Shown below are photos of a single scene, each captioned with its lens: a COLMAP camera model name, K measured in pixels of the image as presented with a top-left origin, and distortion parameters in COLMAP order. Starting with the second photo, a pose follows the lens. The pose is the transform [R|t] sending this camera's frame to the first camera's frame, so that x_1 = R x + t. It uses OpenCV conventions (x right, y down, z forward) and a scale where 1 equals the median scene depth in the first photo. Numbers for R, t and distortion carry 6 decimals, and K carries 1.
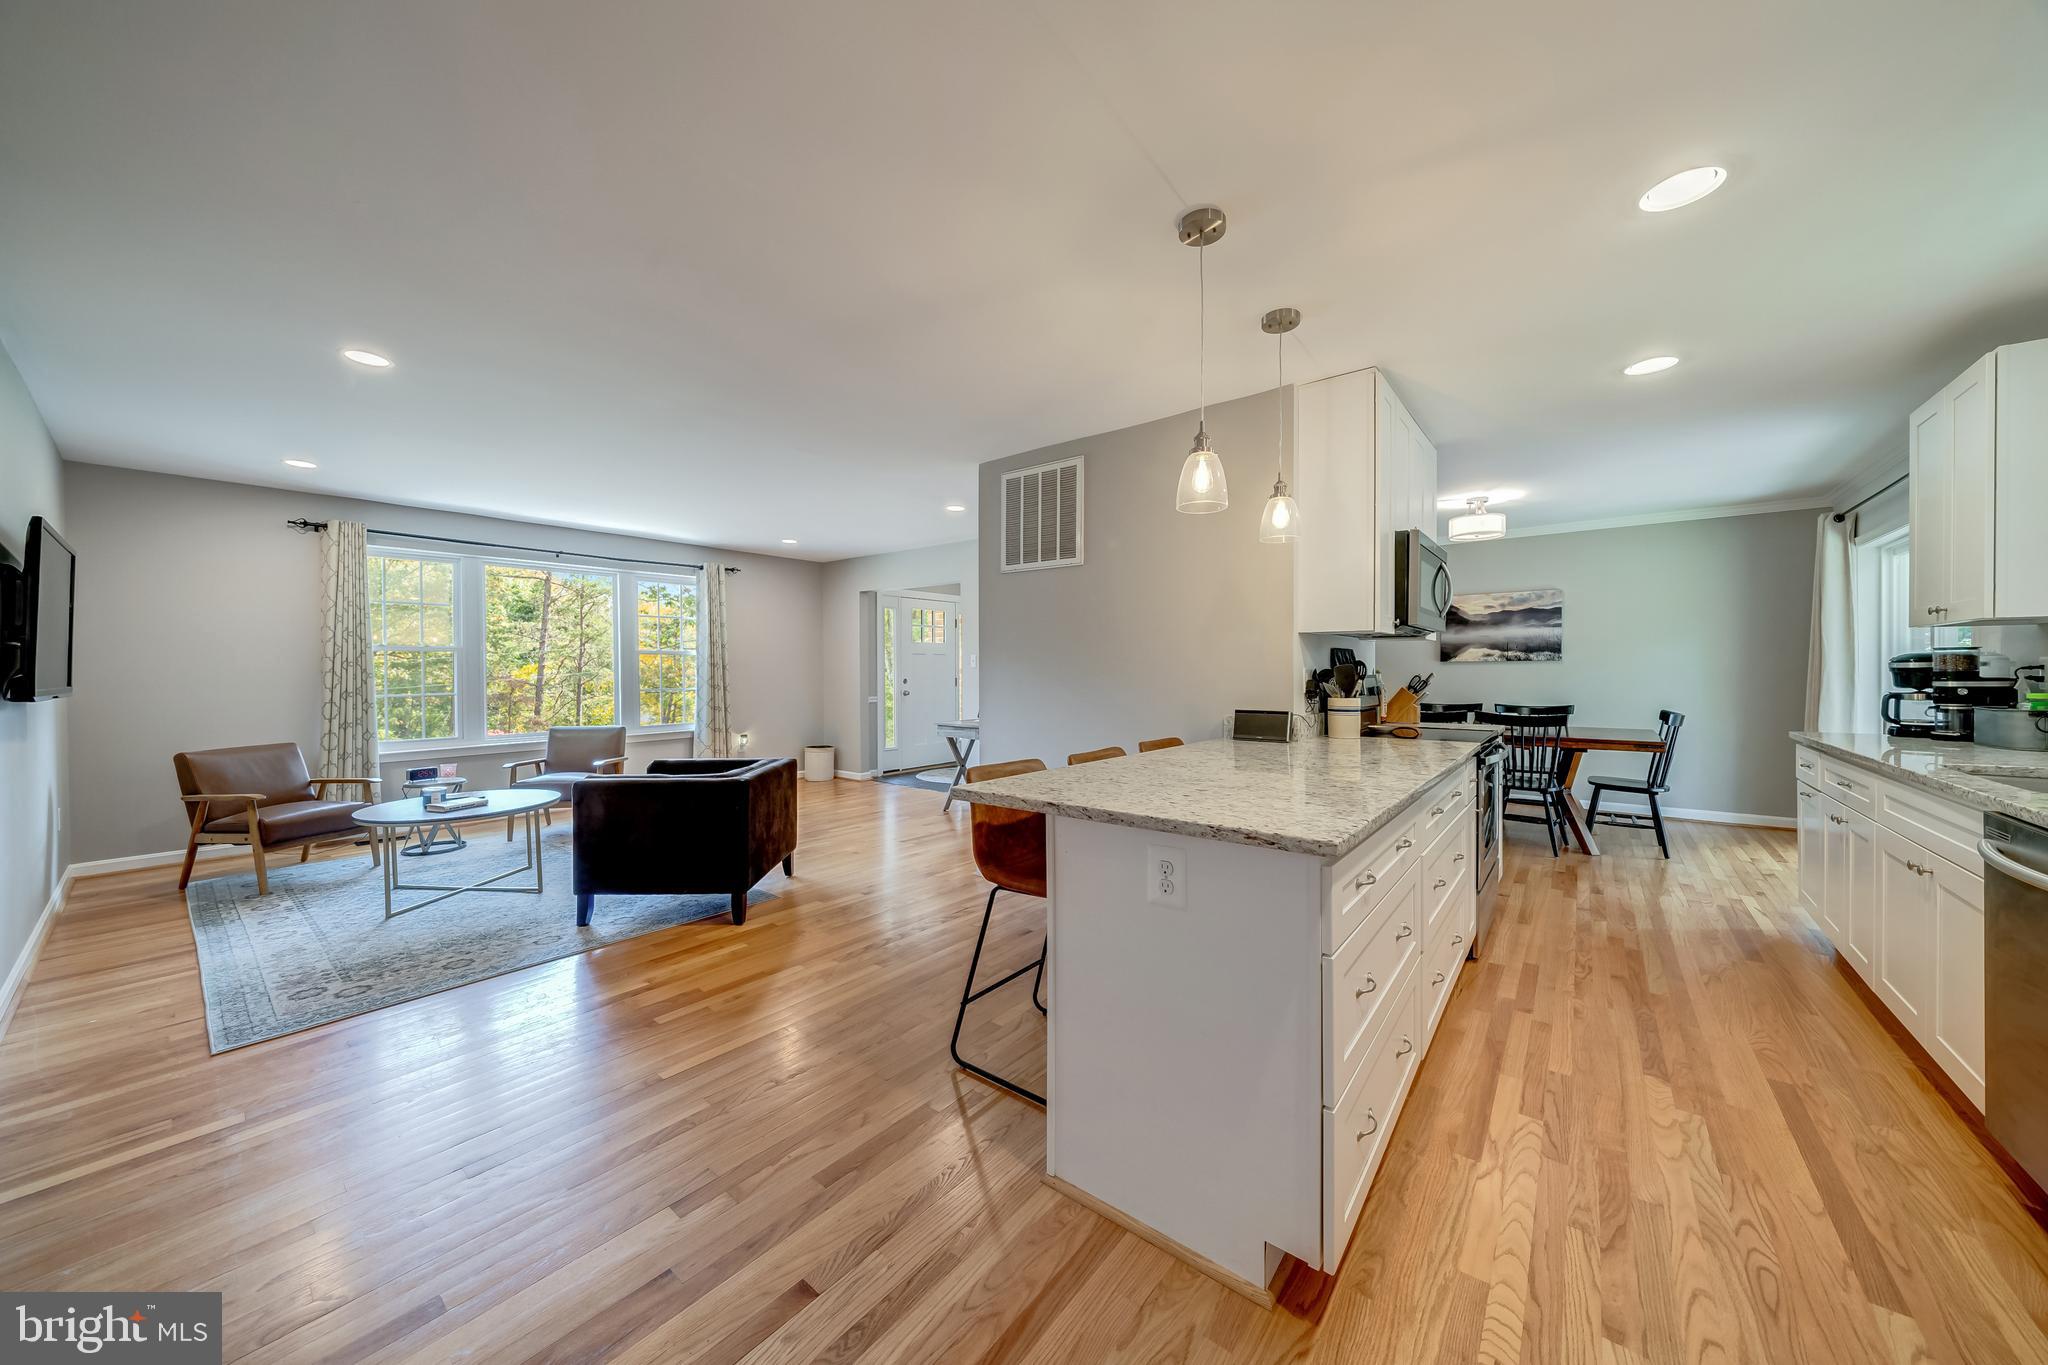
lens RADIAL K [[714.8, 0, 1025.4], [0, 714.8, 676.8], [0, 0, 1]] dist [-0.006087, 0.000451]
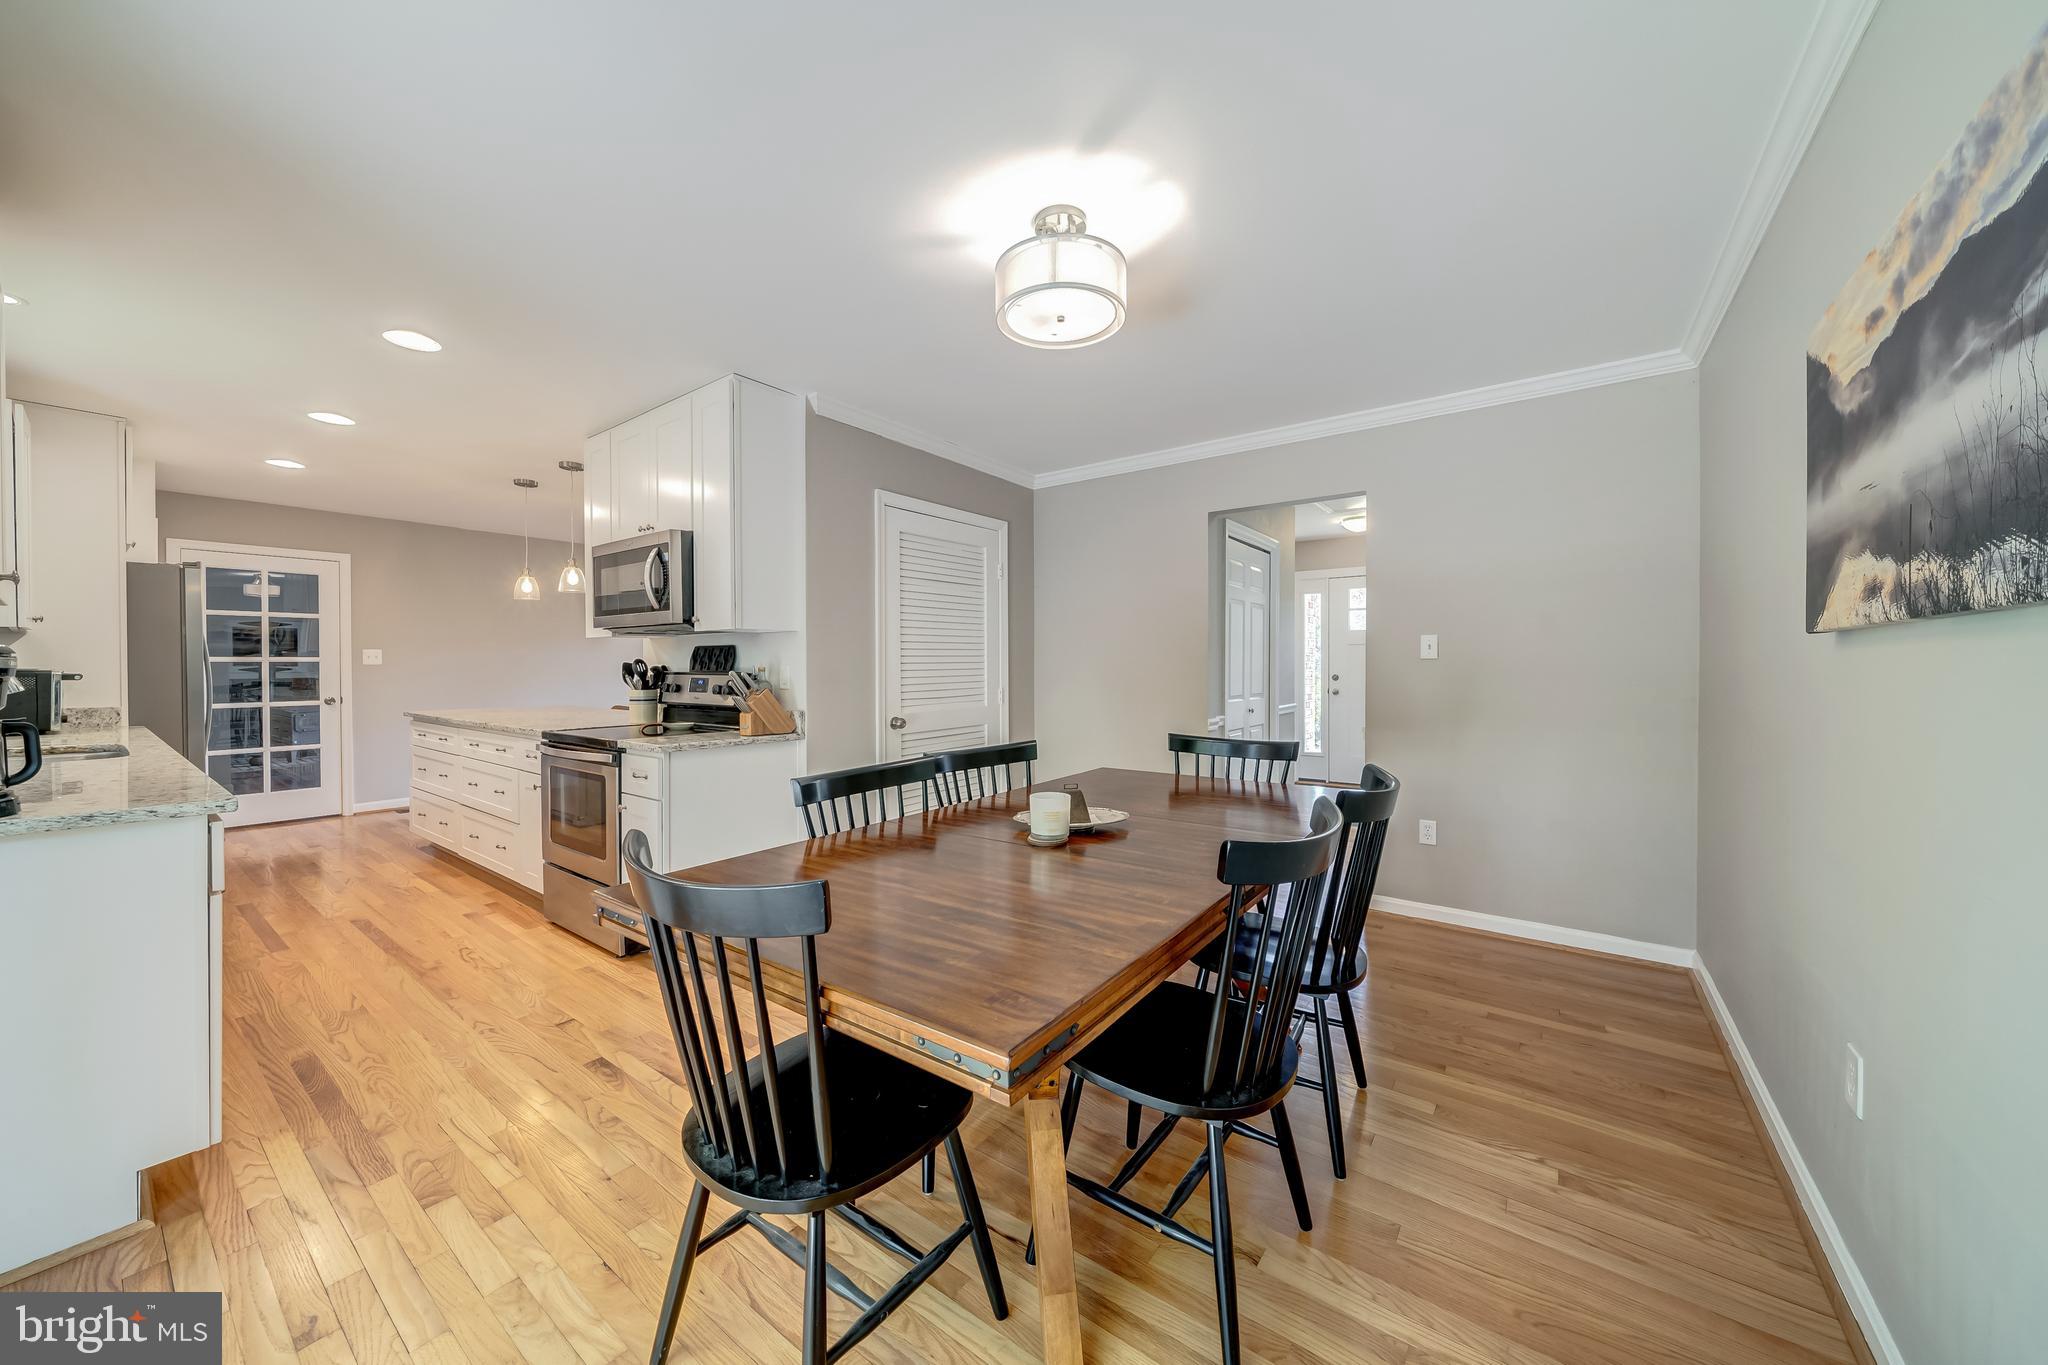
lens RADIAL K [[714.8, 0, 1049.5], [0, 714.8, 669.2], [0, 0, 1]] dist [-0.006087, 0.000451]
pose [[0.055207, 0.009239, -0.998432, 1.241120], [-0.007860, 0.999930, 0.008818, -0.015217], [0.998444, 0.007361, 0.055275, 1.189329]]
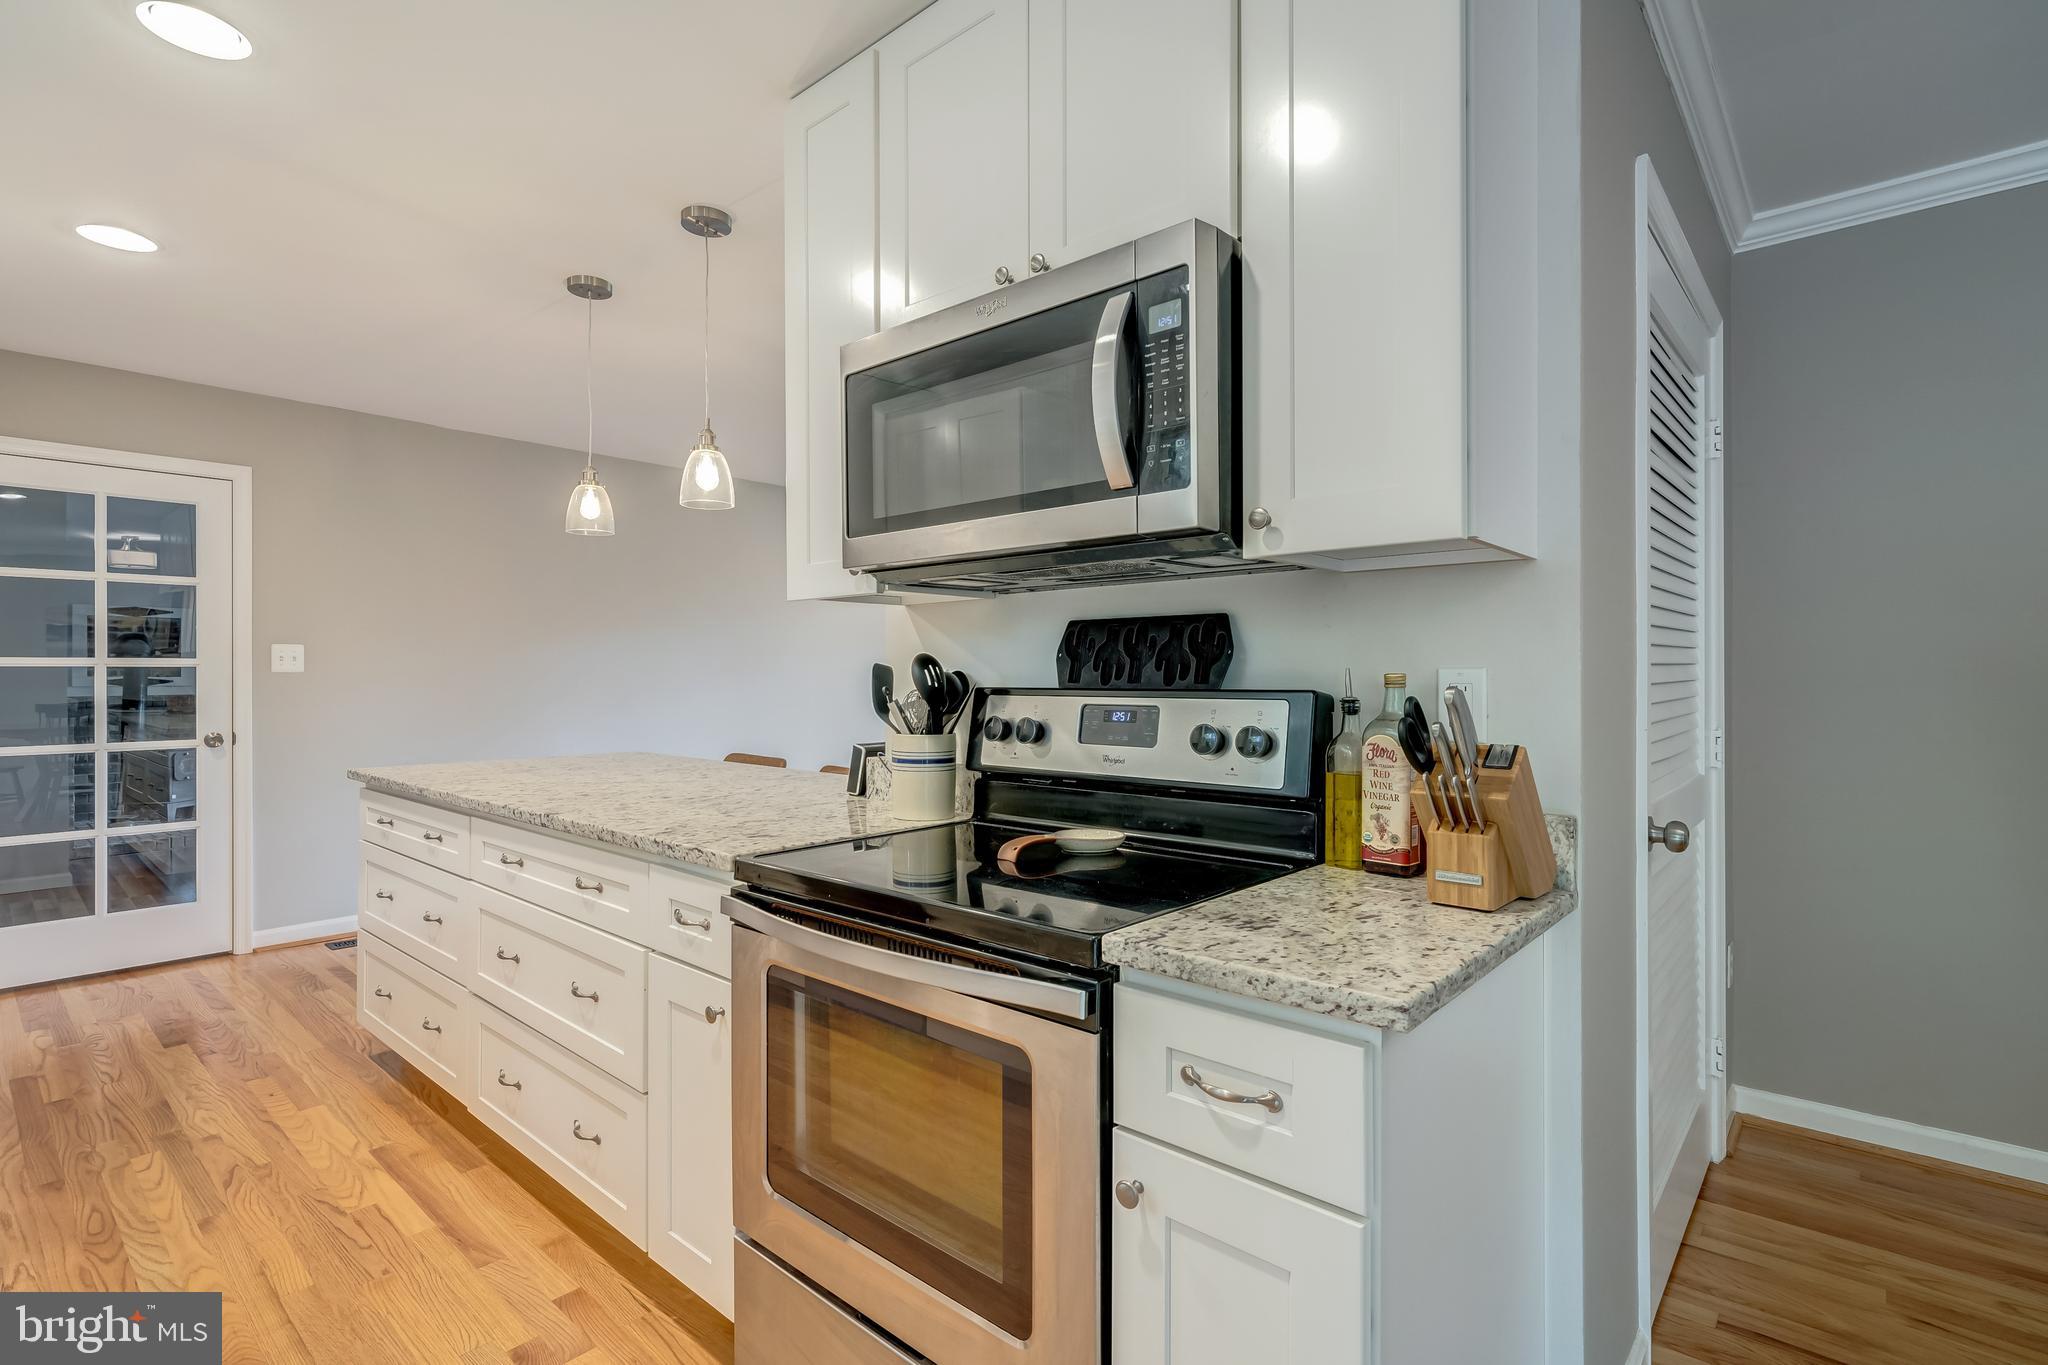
lens RADIAL K [[963.1, 0, 1023.7], [0, 963.1, 672.4], [0, 0, 1]] dist [0.002080, -0.000259]
pose [[-0.052044, -0.000169, -0.998645, 0.794865], [-0.007737, 0.999970, 0.000234, -0.008307], [0.998615, 0.007738, -0.052043, 0.806766]]
